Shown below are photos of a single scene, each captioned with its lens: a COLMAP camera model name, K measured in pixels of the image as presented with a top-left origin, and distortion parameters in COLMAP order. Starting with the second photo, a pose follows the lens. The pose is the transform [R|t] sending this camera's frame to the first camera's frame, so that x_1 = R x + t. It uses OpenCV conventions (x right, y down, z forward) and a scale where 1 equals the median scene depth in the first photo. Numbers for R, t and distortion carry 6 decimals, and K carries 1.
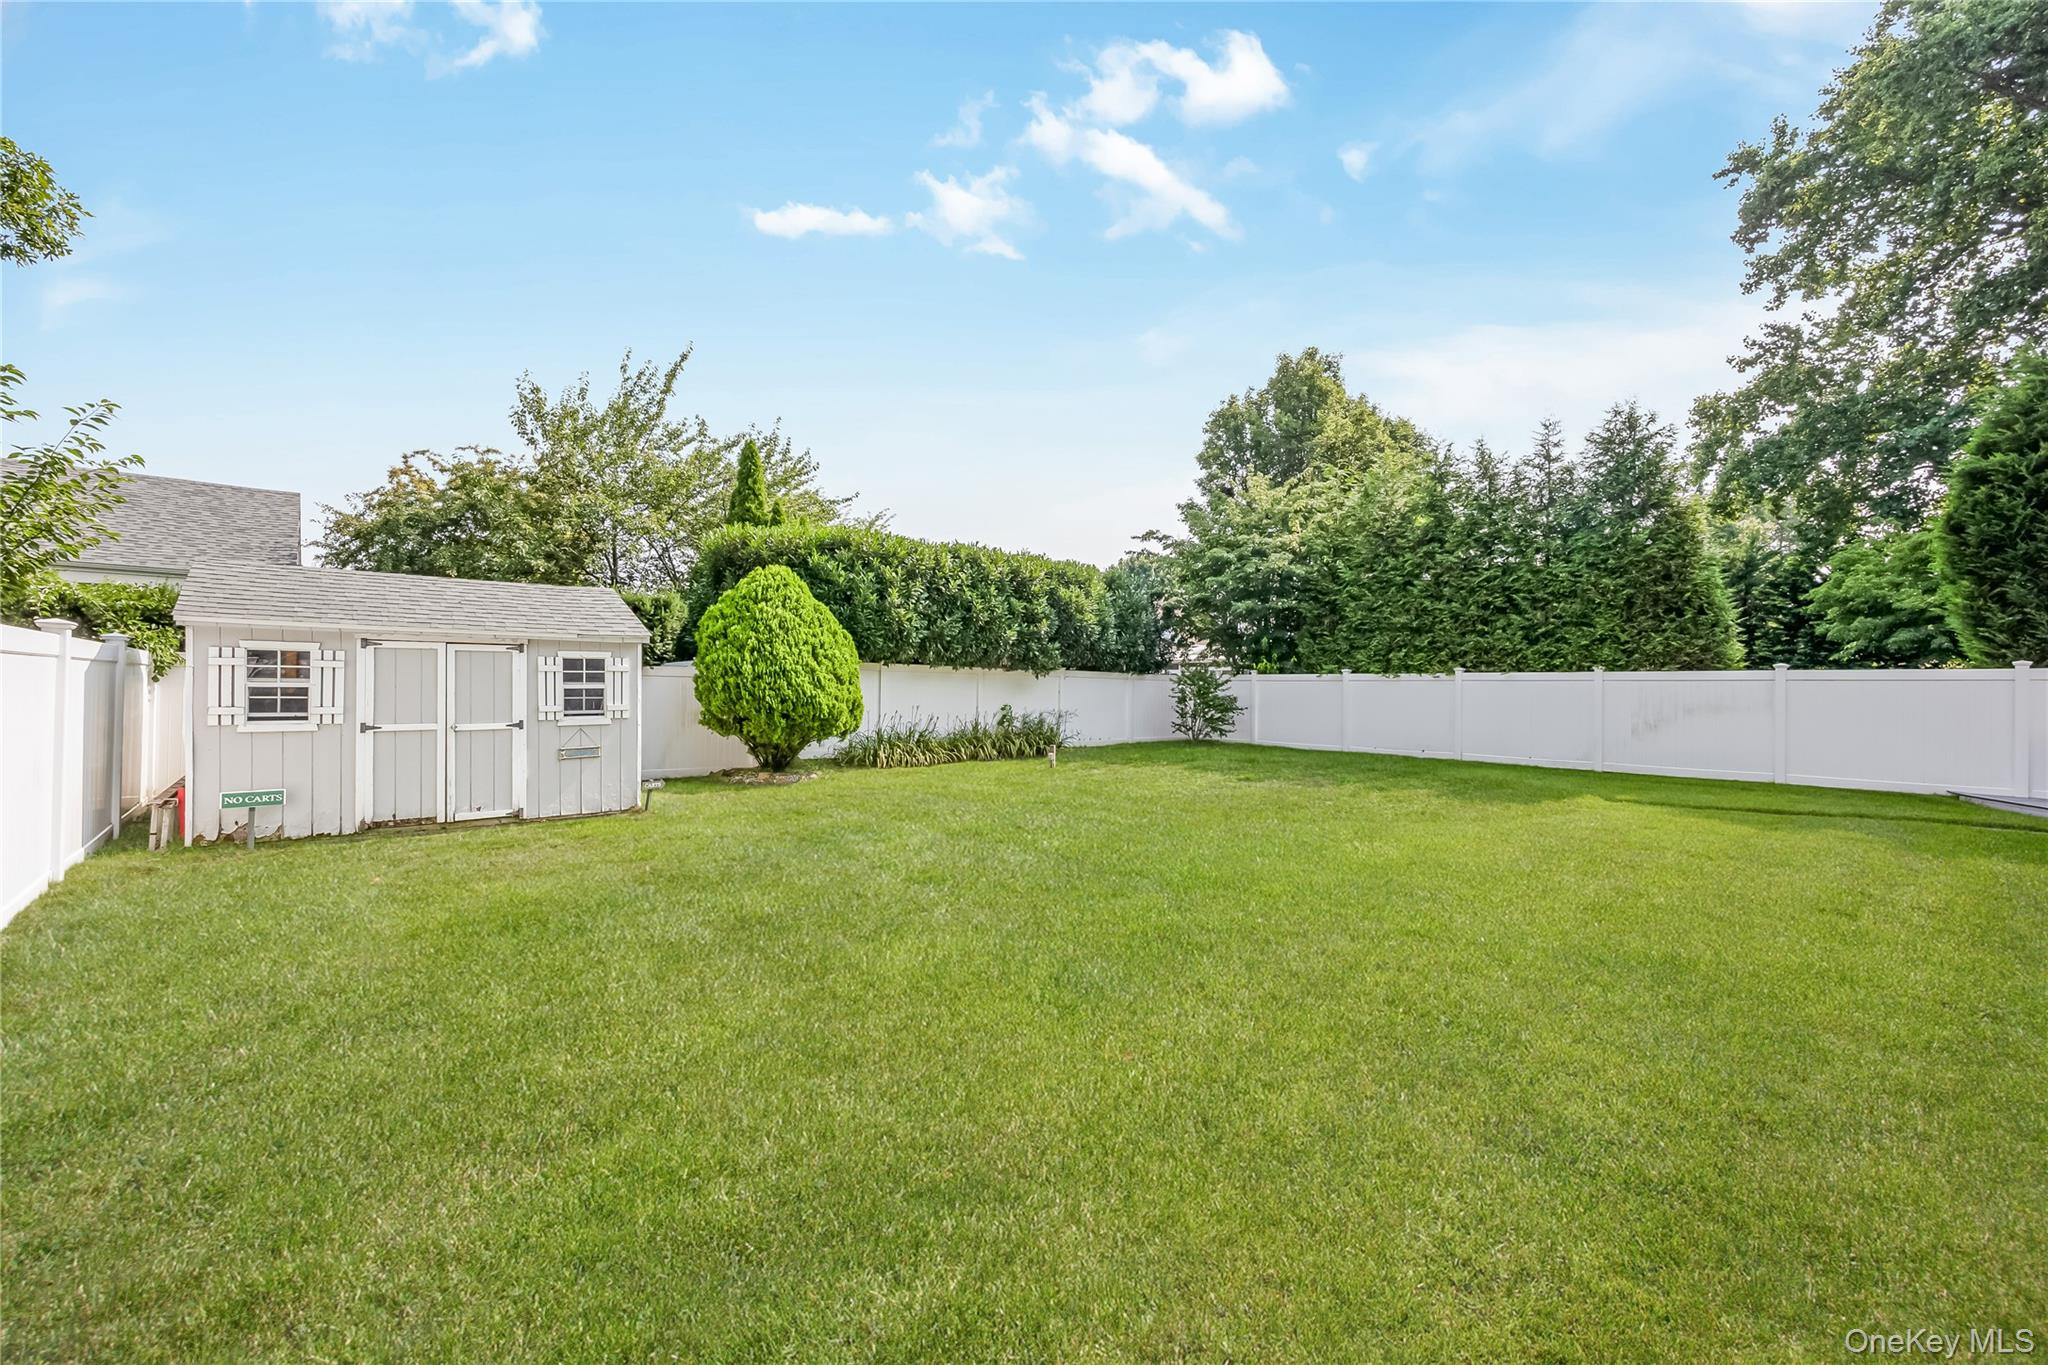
lens RADIAL K [[796.5, 0, 1022.0], [0, 796.5, 691.4], [0, 0, 1]] dist [-0.003237, 0.000296]
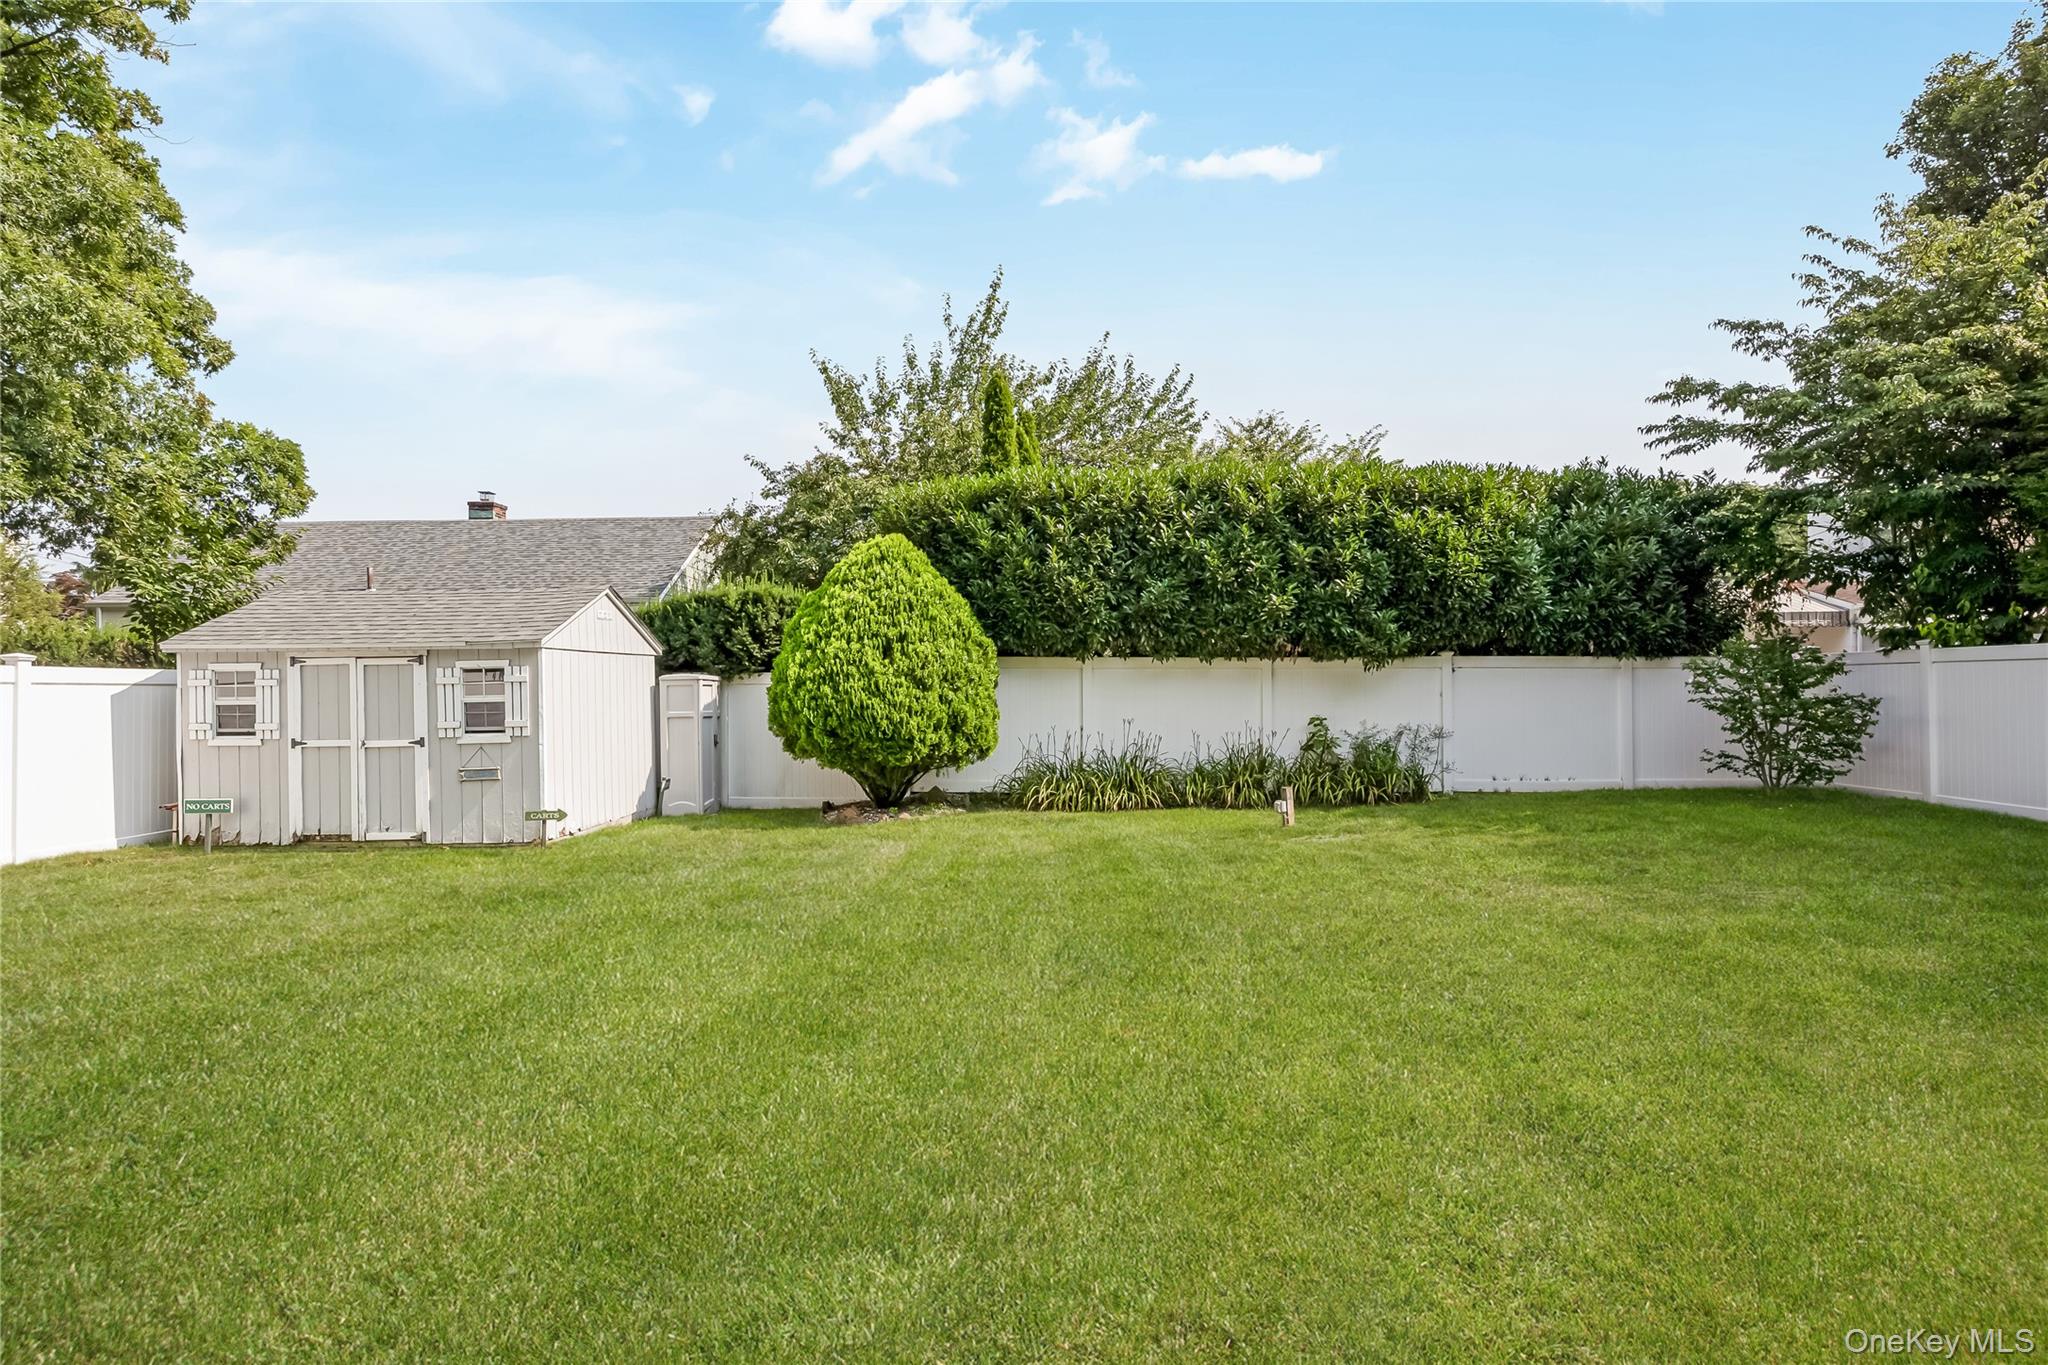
lens RADIAL K [[1074.0, 0, 1037.8], [0, 1074.0, 692.3], [0, 0, 1]] dist [-0.012822, -0.001061]
pose [[0.763911, -0.016043, -0.645122, 0.448496], [0.013039, 0.999871, -0.009425, 0.002910], [0.645190, -0.001212, 0.764022, 0.312581]]
